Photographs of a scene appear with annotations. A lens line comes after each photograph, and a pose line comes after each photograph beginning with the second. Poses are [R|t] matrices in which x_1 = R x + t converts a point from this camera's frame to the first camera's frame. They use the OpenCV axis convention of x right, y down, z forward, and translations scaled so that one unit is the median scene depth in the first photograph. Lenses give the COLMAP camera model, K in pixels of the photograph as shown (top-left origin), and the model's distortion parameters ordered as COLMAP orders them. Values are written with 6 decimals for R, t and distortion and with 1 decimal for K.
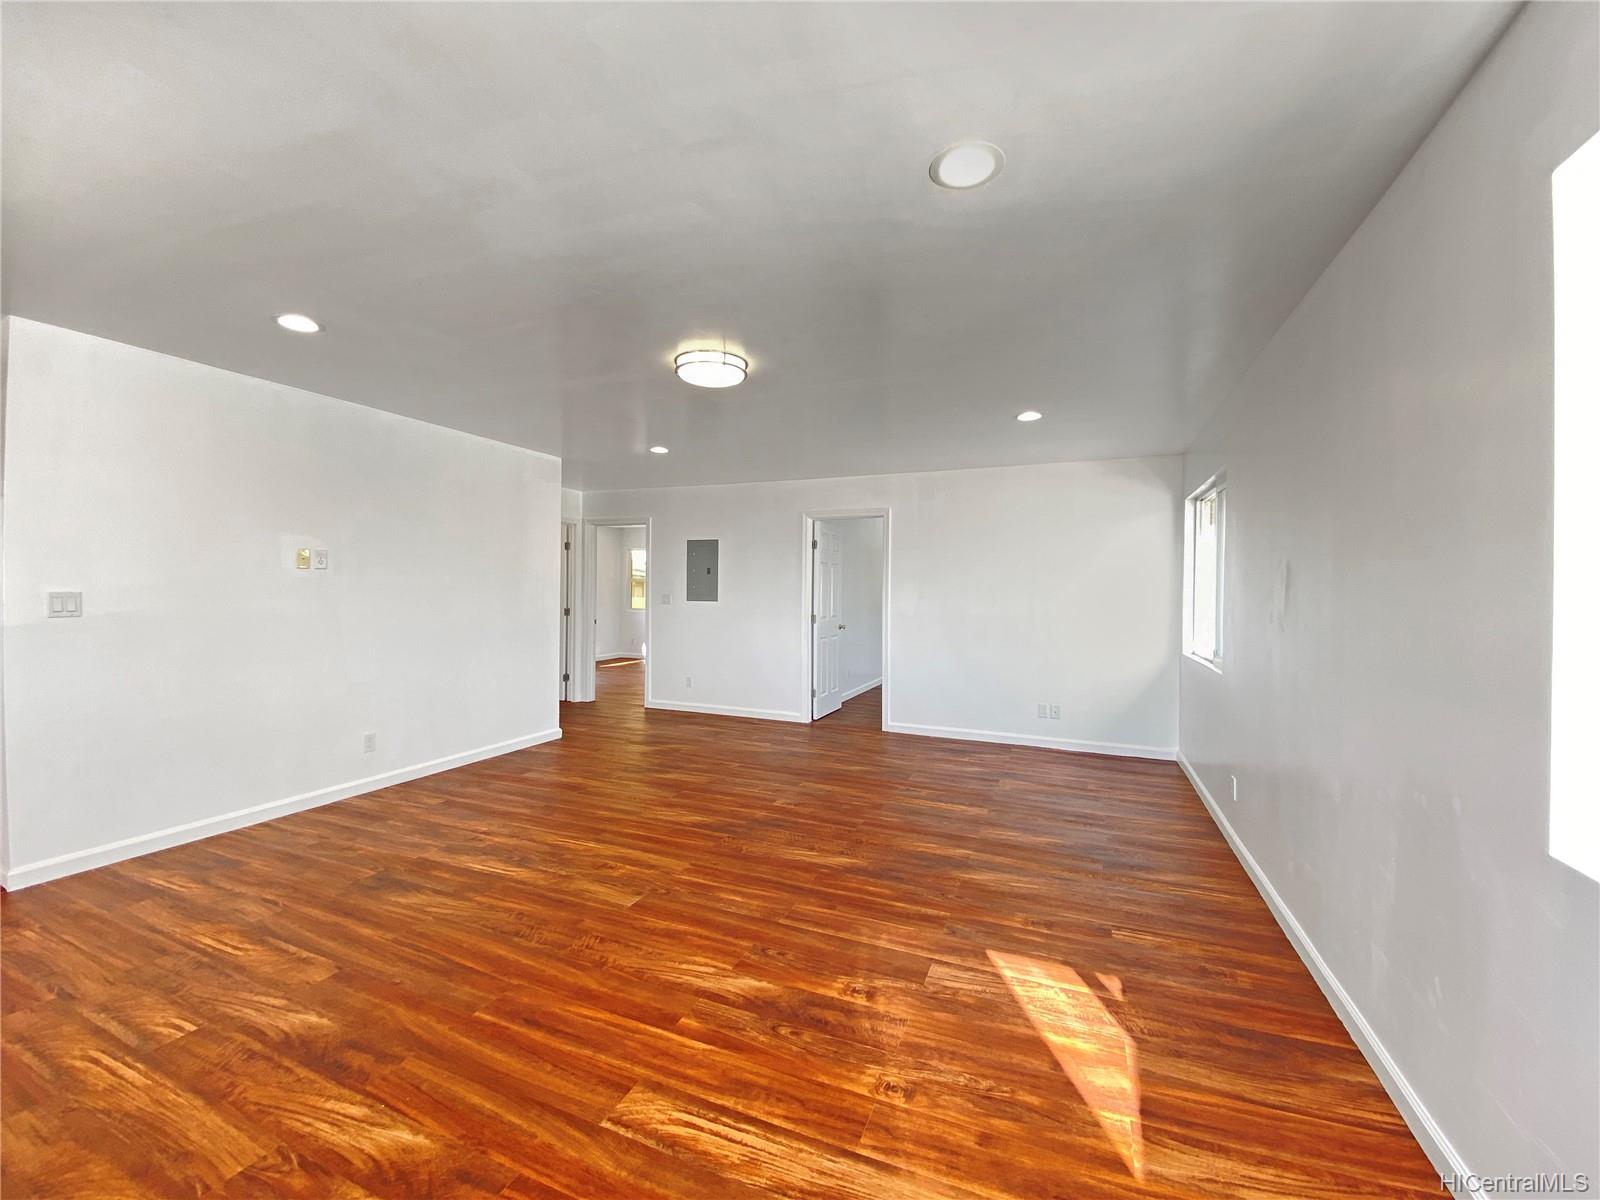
lens RADIAL K [[658.6, 0, 797.3], [0, 658.6, 593.3], [0, 0, 1]] dist [-0.001698, 0.000525]
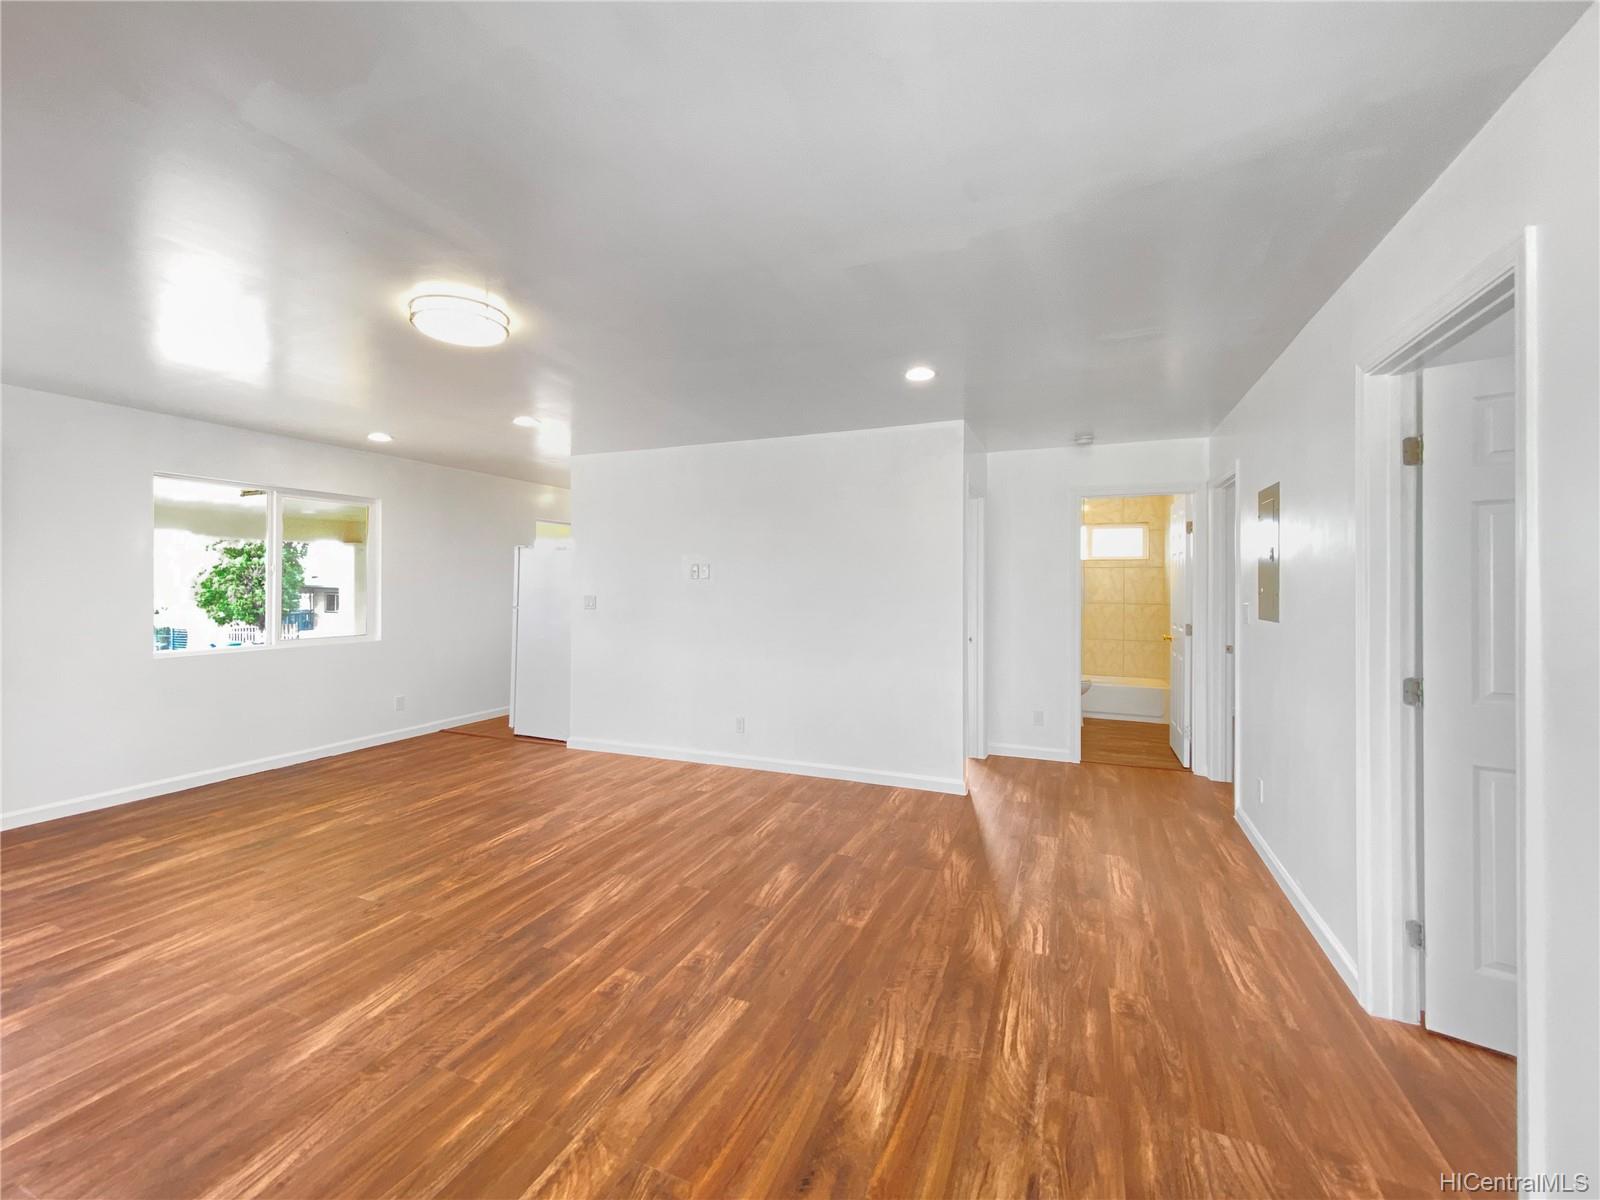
lens RADIAL K [[658.6, 0, 799.1], [0, 658.6, 589.8], [0, 0, 1]] dist [-0.001698, 0.000525]
pose [[0.007823, 0.001627, -0.999968, 0.638258], [-0.004923, 0.999987, 0.001589, -0.021853], [0.999957, 0.004910, 0.007831, 1.338140]]
